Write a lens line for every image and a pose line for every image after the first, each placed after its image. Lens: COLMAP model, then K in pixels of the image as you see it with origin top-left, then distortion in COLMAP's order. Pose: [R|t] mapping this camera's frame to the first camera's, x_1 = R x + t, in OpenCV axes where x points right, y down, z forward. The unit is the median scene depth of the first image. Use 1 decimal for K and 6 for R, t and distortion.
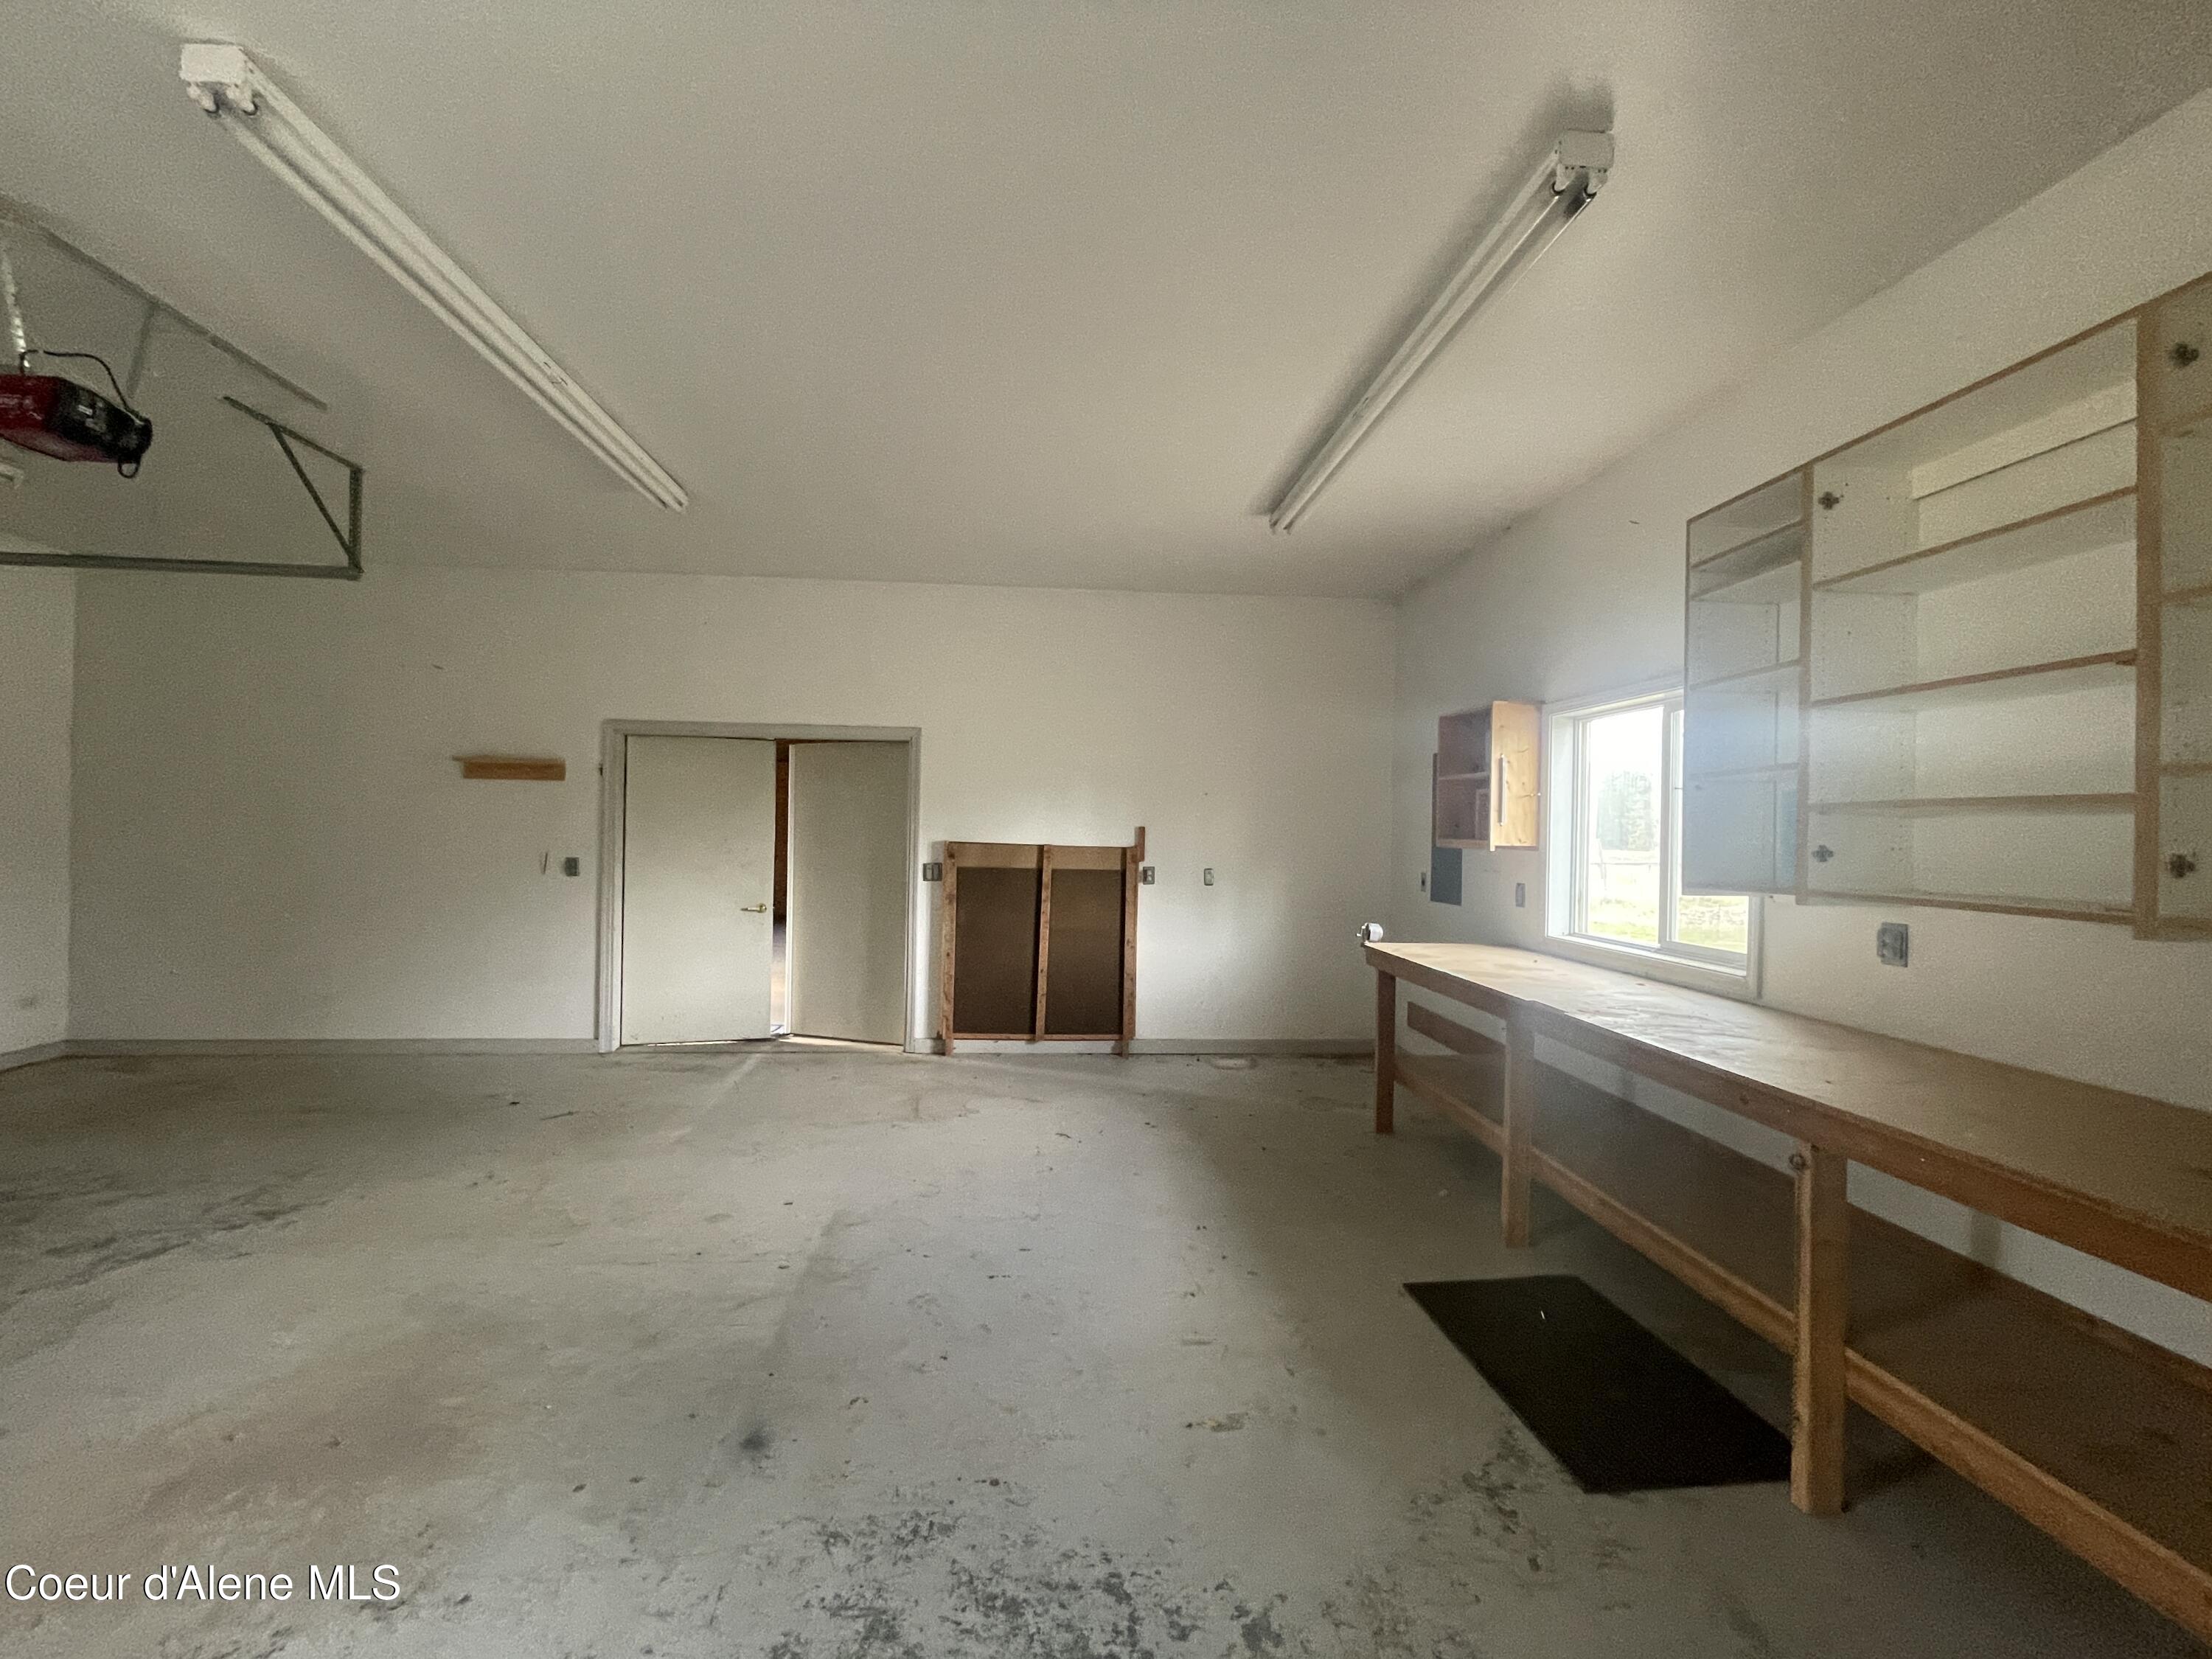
lens RADIAL K [[899.4, 0, 1097.9], [0, 899.4, 832.0], [0, 0, 1]] dist [-0.001135, 0.000586]
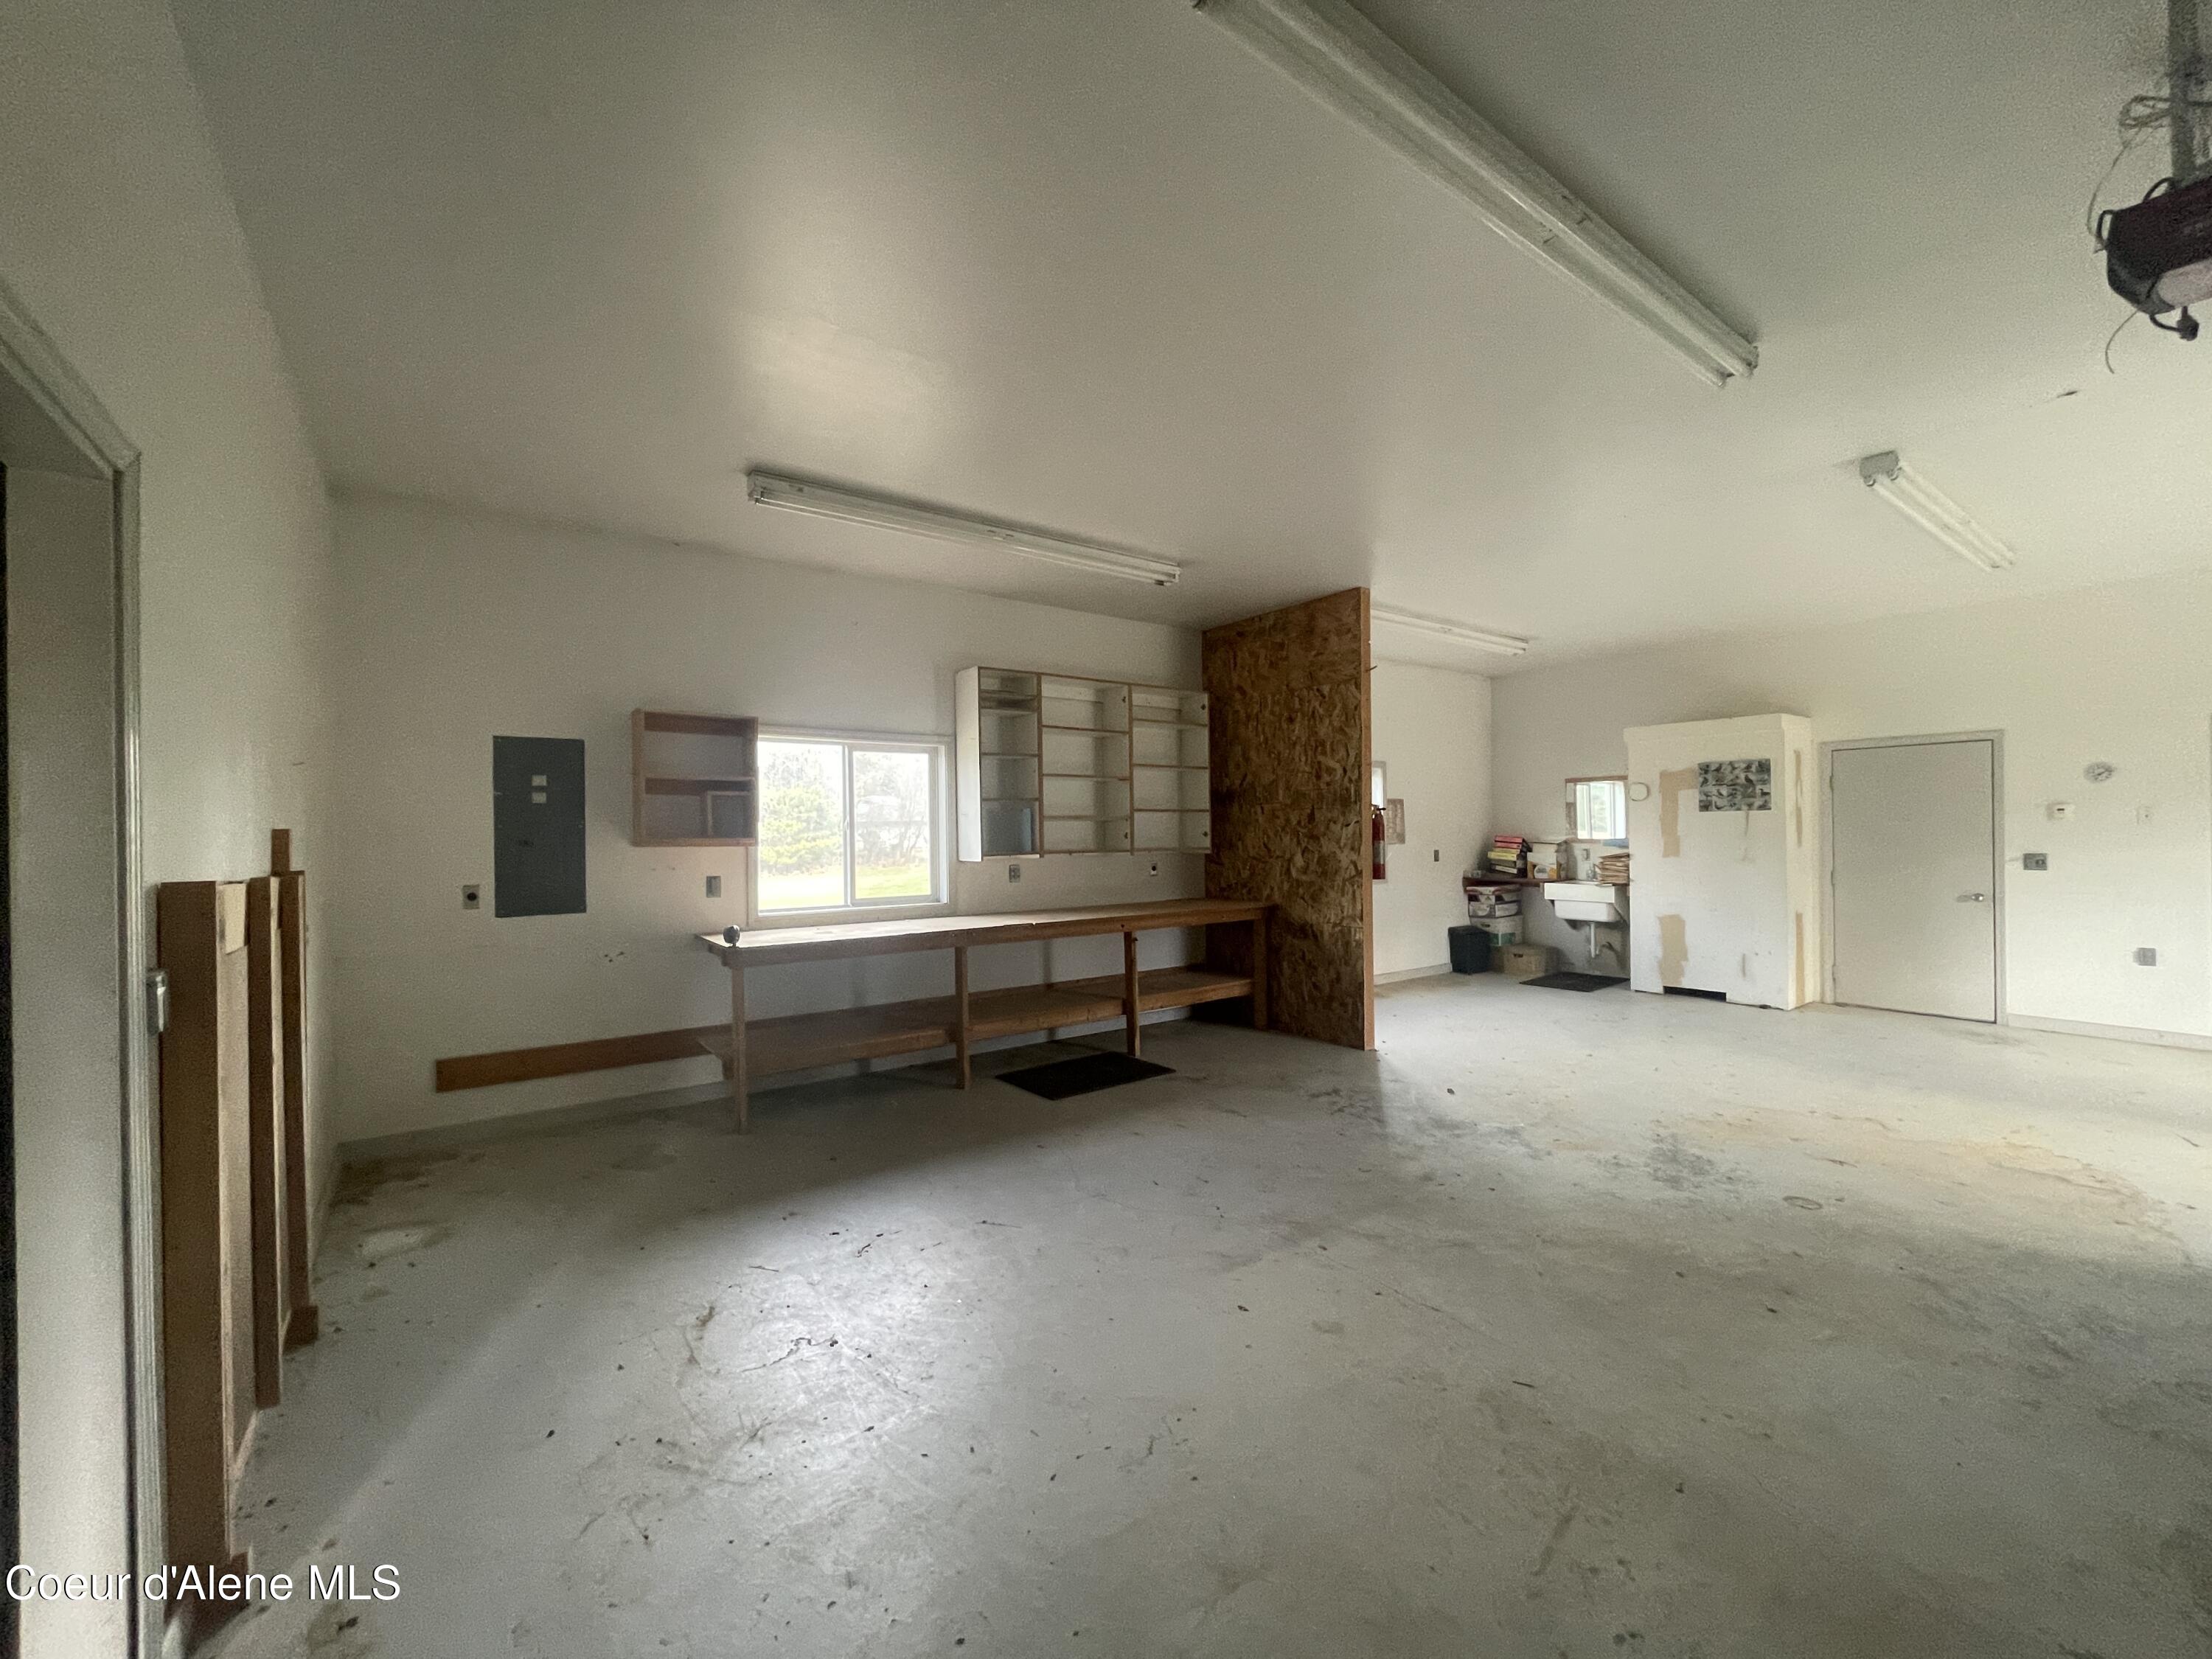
lens RADIAL K [[899.4, 0, 1097.6], [0, 899.4, 827.6], [0, 0, 1]] dist [-0.001135, 0.000586]
pose [[-0.526842, -0.006141, 0.849941, -0.827911], [0.003840, 0.999947, 0.009605, -0.013568], [-0.849955, 0.008324, -0.526790, 1.333653]]
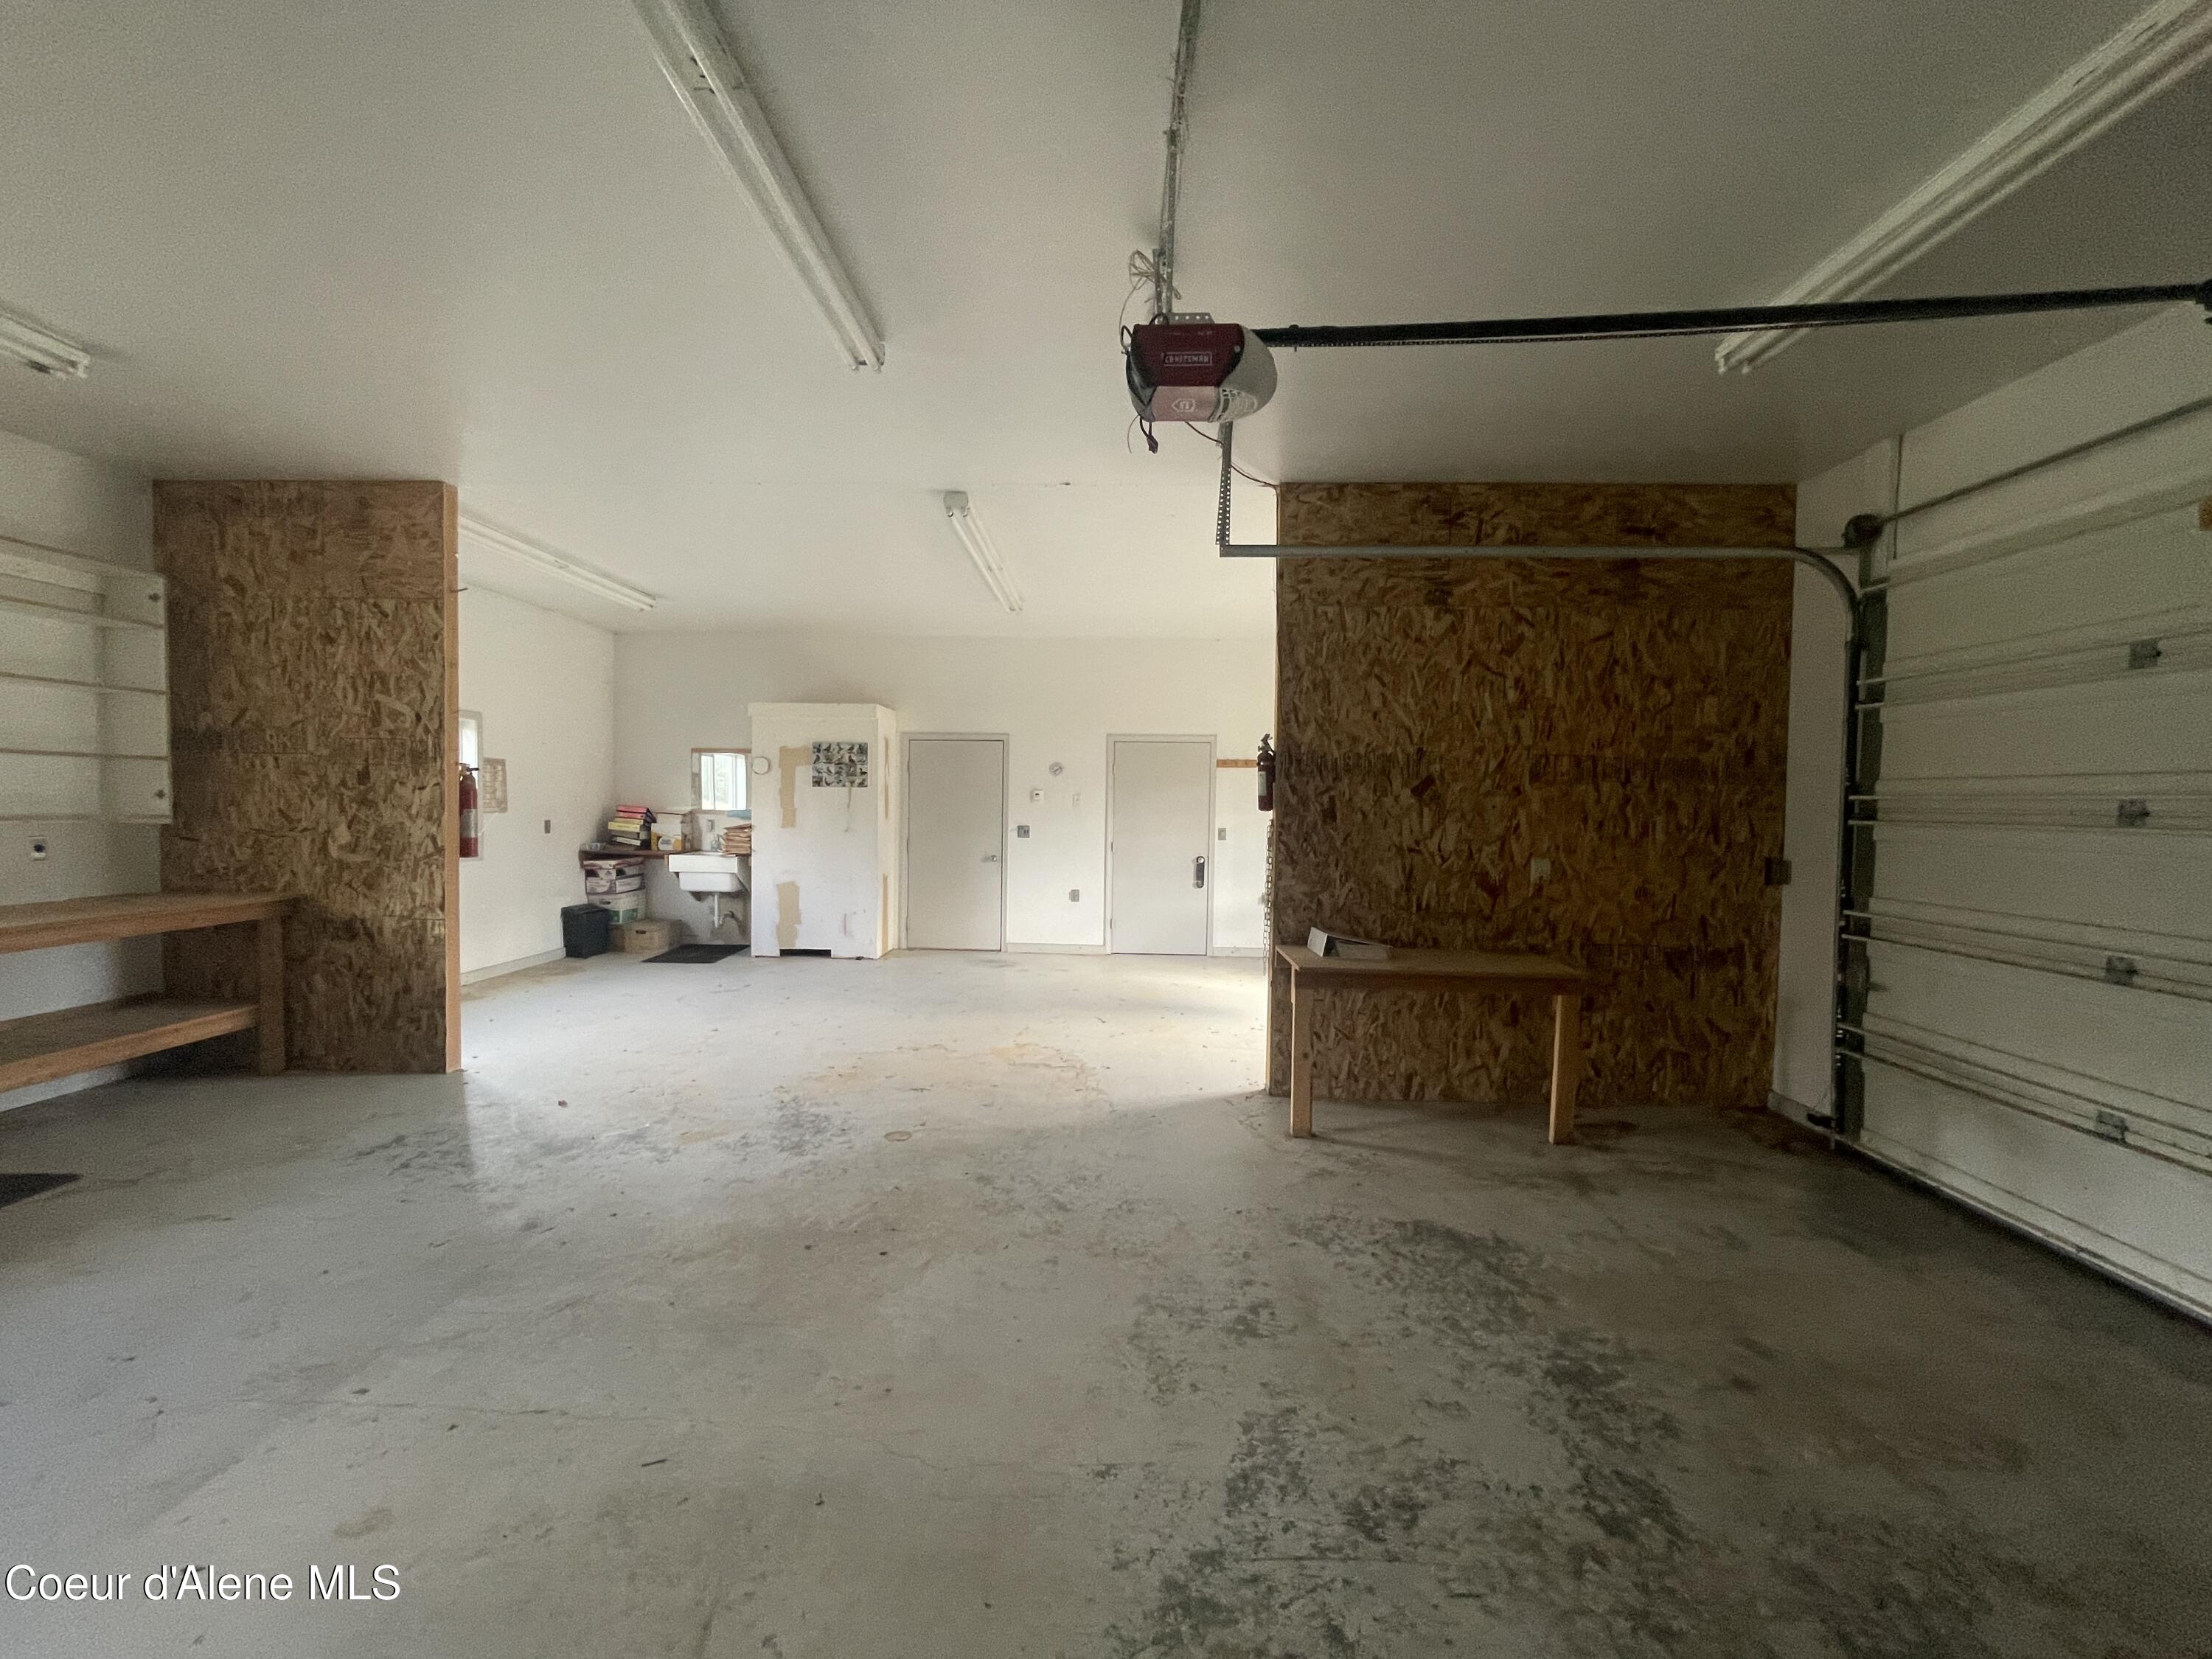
lens RADIAL K [[899.4, 0, 1092.9], [0, 899.4, 832.2], [0, 0, 1]] dist [-0.001135, 0.000586]
pose [[-0.993239, -0.034791, 0.110753, -0.758223], [-0.031046, 0.998892, 0.035362, -0.012561], [-0.111860, 0.031685, -0.993219, 1.239858]]
